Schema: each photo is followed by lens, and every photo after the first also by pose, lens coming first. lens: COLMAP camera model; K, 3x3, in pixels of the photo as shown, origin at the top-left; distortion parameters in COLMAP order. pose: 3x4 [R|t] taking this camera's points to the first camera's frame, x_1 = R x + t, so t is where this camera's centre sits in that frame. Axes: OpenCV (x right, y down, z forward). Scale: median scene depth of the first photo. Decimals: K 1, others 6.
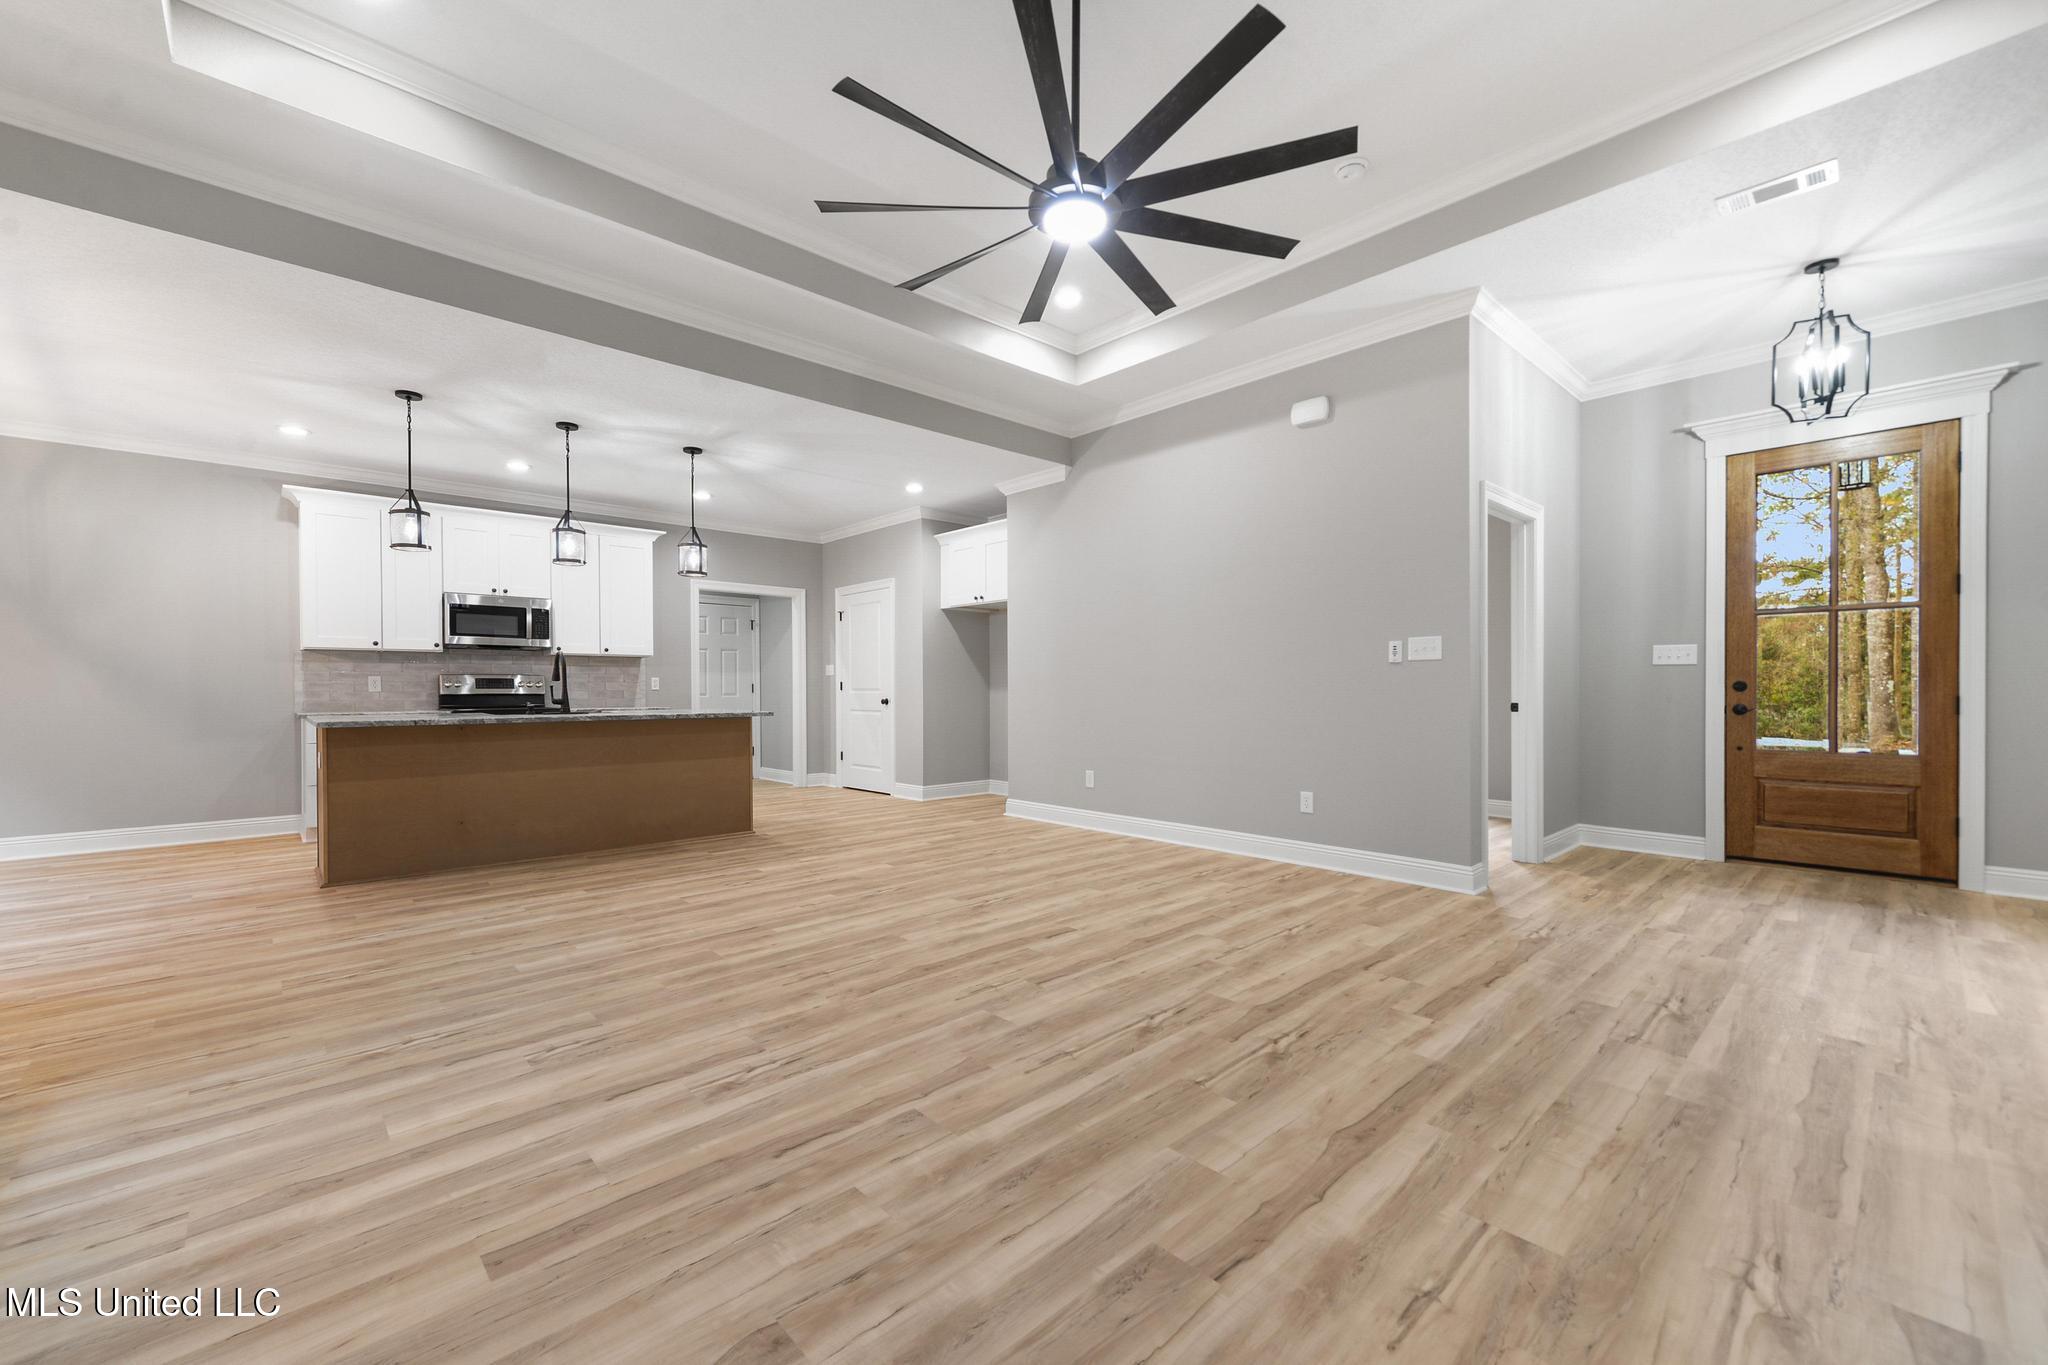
lens RADIAL K [[823.8, 0, 981.3], [0, 823.8, 699.5], [0, 0, 1]] dist [0.012911, -0.000819]
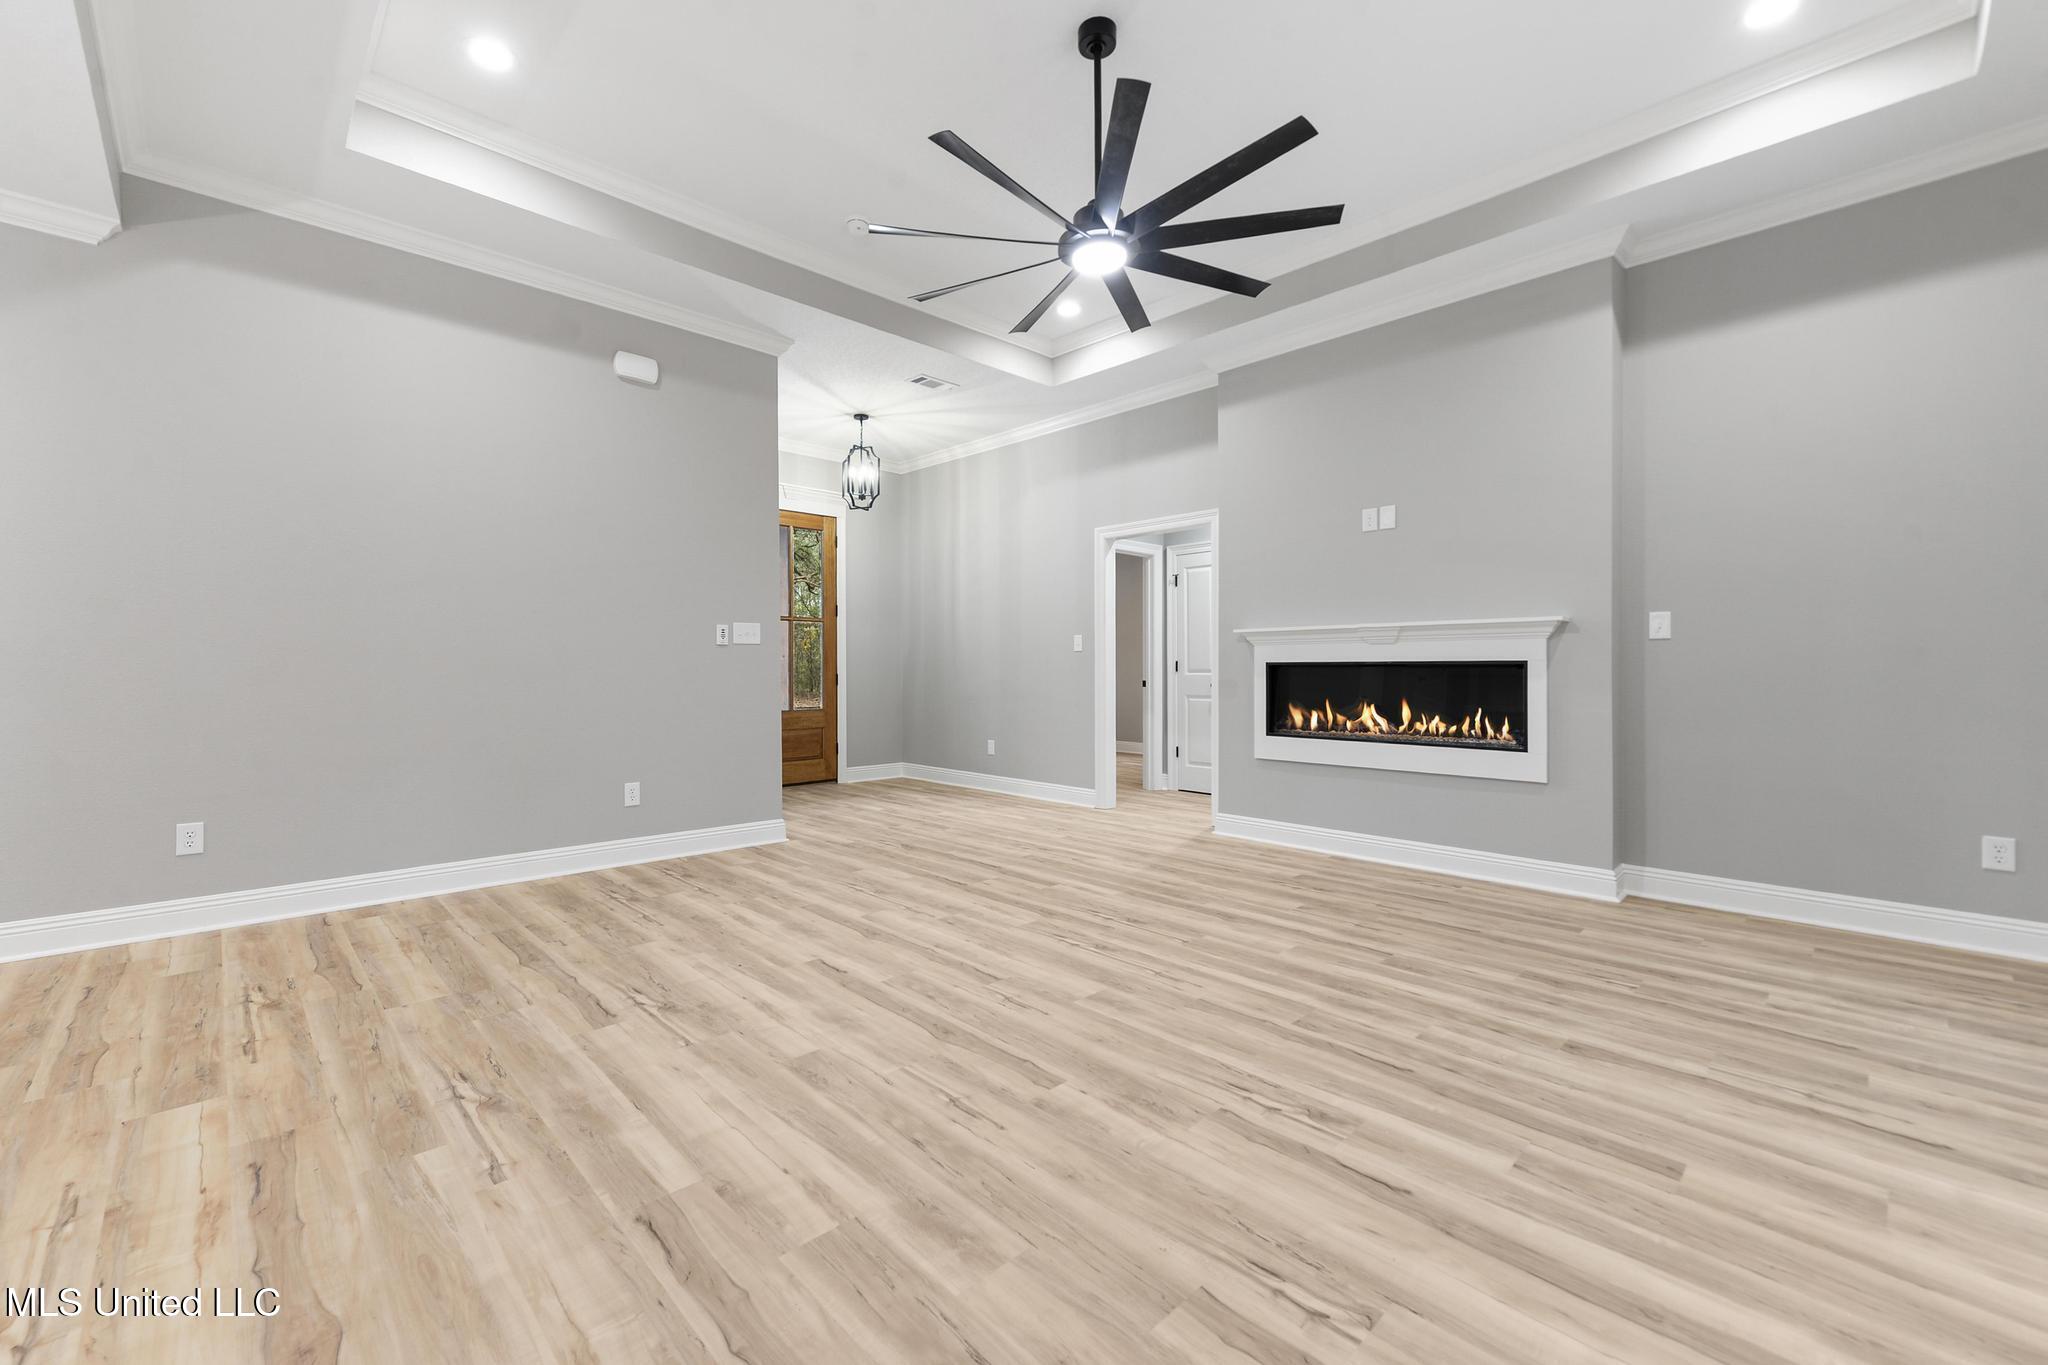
lens RADIAL K [[823.8, 0, 1022.9], [0, 823.8, 672.0], [0, 0, 1]] dist [0.012911, -0.000819]
pose [[-0.034906, -0.001668, 0.999389, -0.915436], [0.011503, 0.999932, 0.002070, -0.011917], [-0.999324, 0.011568, -0.034885, 1.038043]]
